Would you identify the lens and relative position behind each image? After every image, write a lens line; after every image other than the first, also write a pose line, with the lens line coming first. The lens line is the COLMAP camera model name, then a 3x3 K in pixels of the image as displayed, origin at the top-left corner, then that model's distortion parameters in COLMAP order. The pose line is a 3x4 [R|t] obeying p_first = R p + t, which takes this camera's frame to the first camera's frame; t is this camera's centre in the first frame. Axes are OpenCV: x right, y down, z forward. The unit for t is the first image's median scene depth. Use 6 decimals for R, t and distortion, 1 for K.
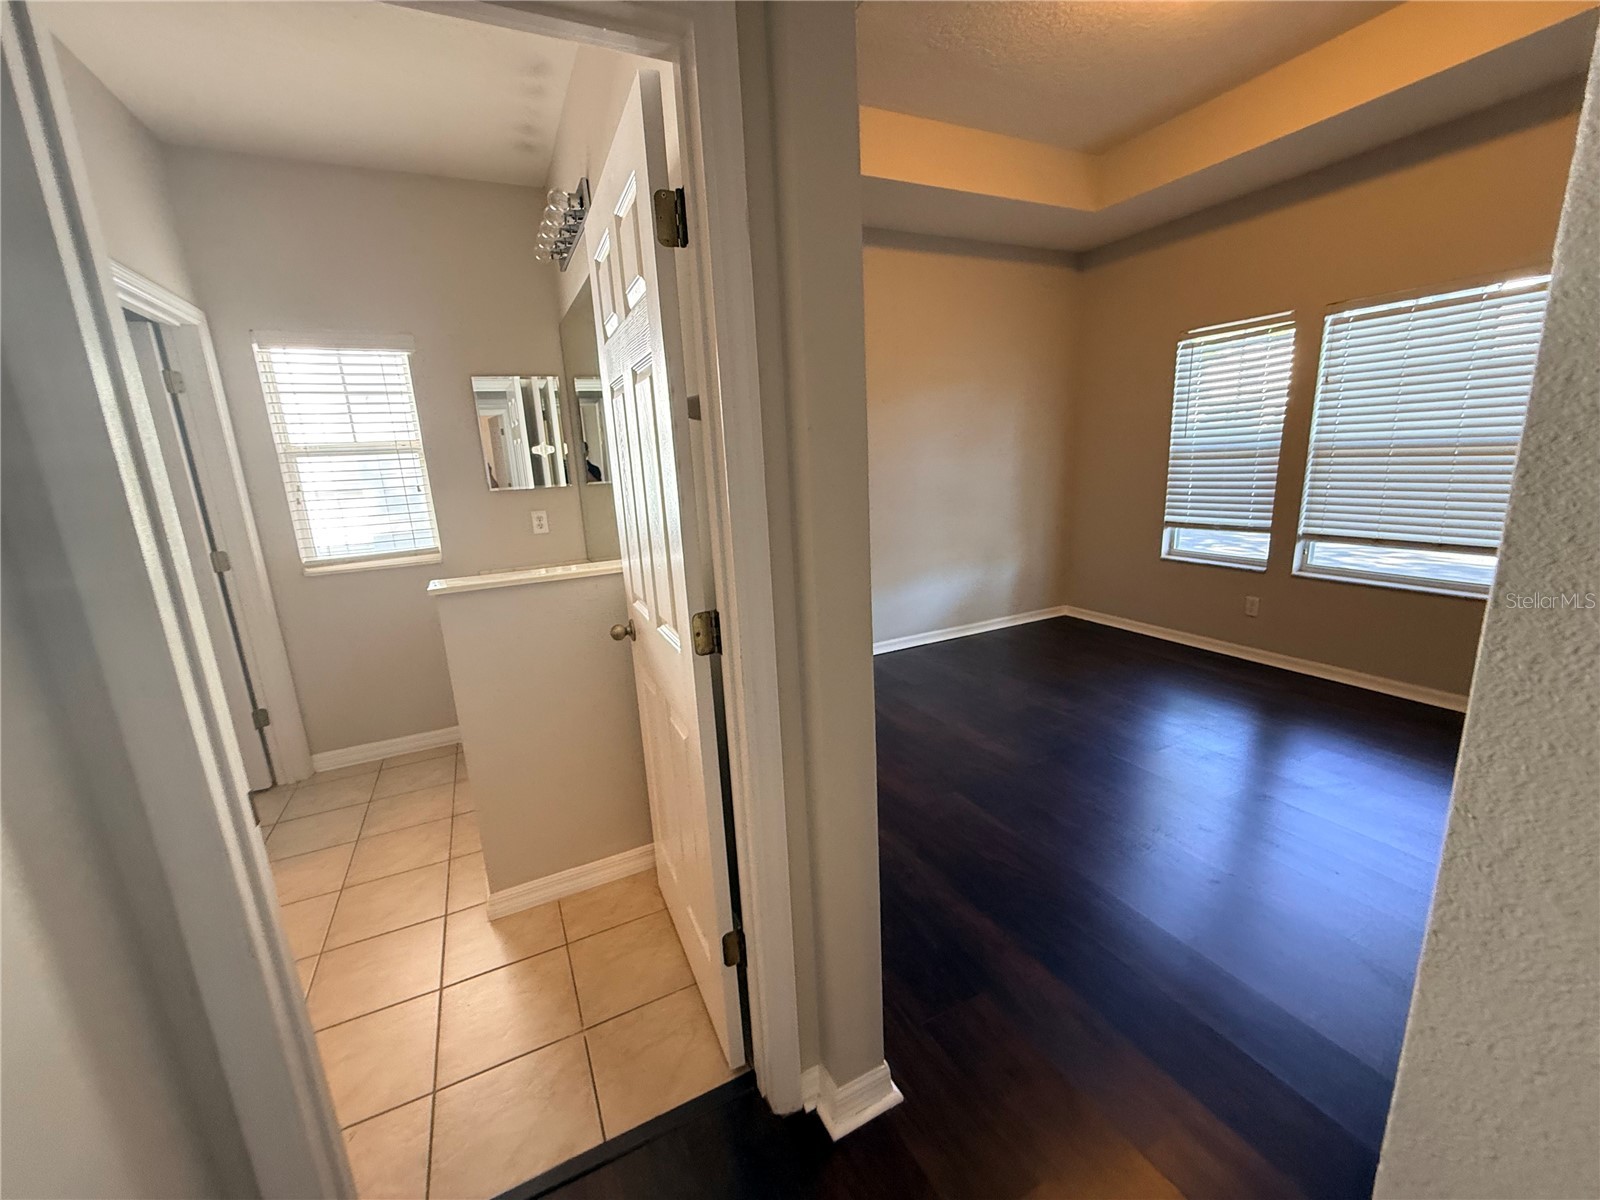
lens RADIAL K [[645.9, 0, 800.0], [0, 645.9, 600.0], [0, 0, 1]] dist [0.001965, 0.000140]
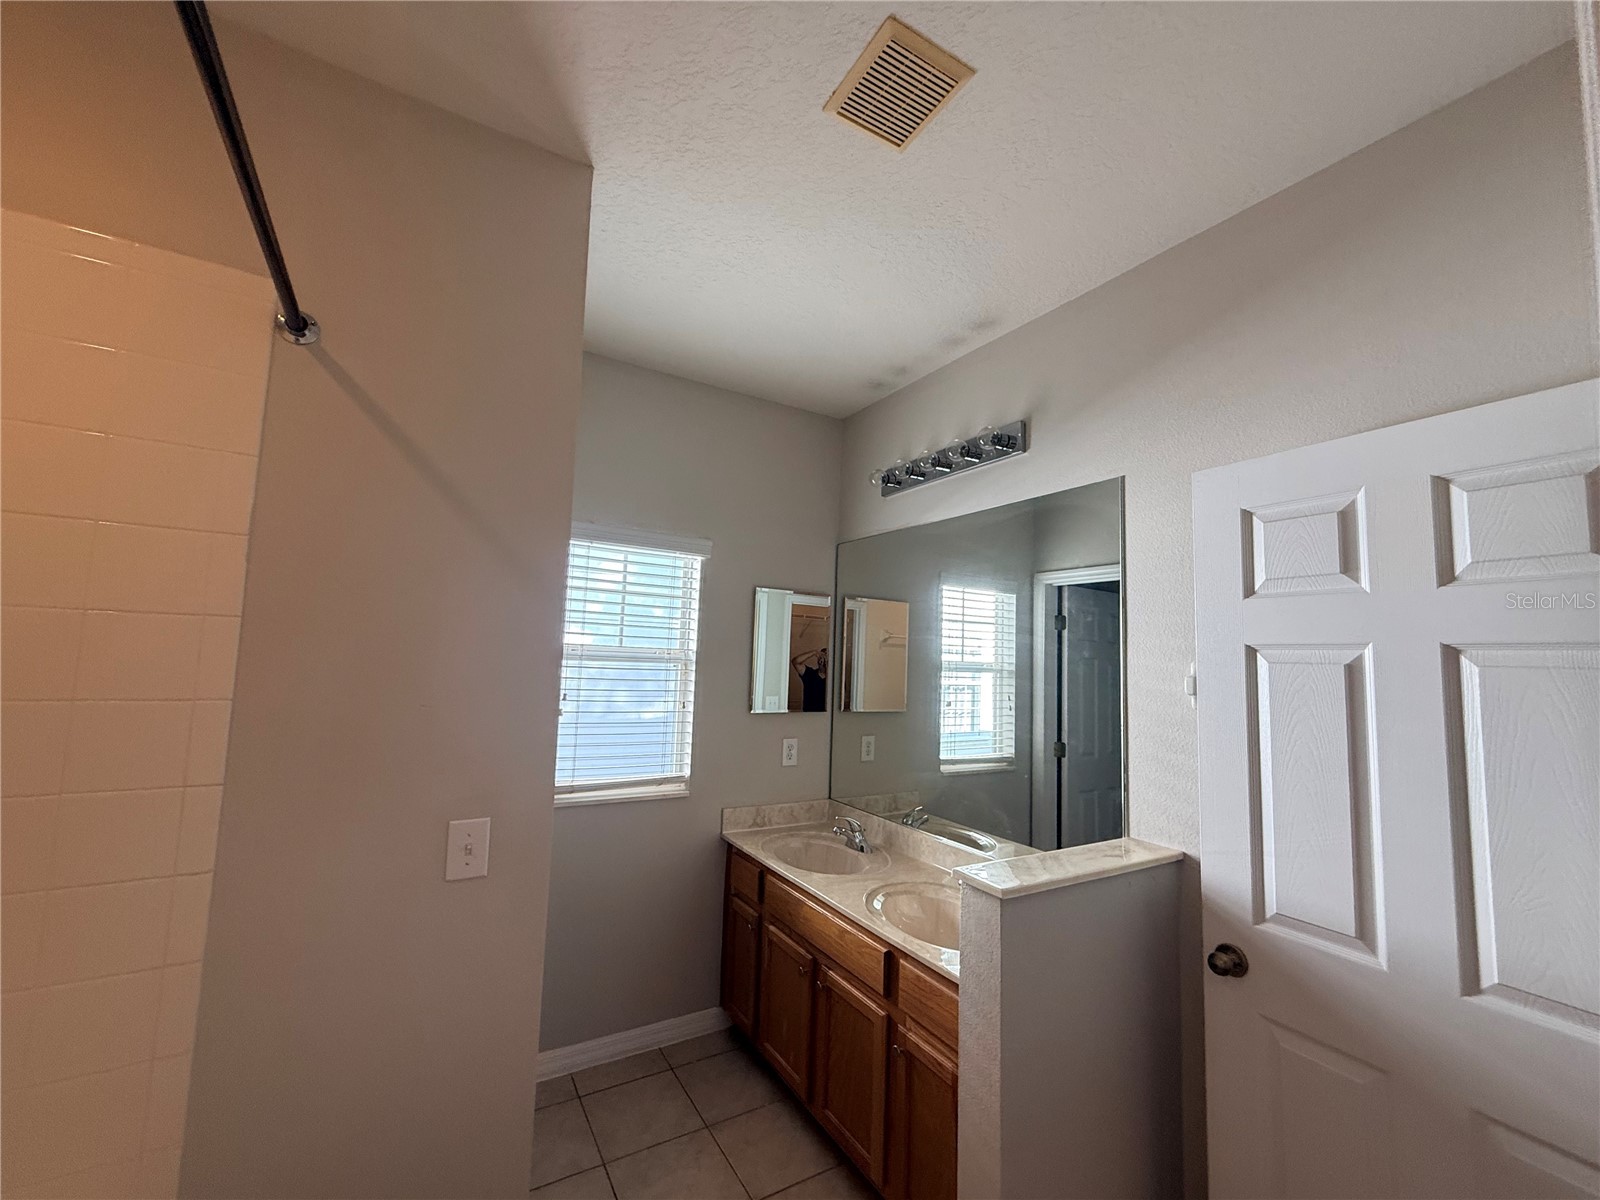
lens RADIAL K [[641.8, 0, 800.0], [0, 641.8, 600.0], [0, 0, 1]] dist [-0.001076, -0.000060]
pose [[0.992967, 0.094910, 0.070776, -0.530674], [-0.067676, 0.945519, -0.318456, -0.046537], [-0.097144, 0.311427, 0.945292, 0.148301]]
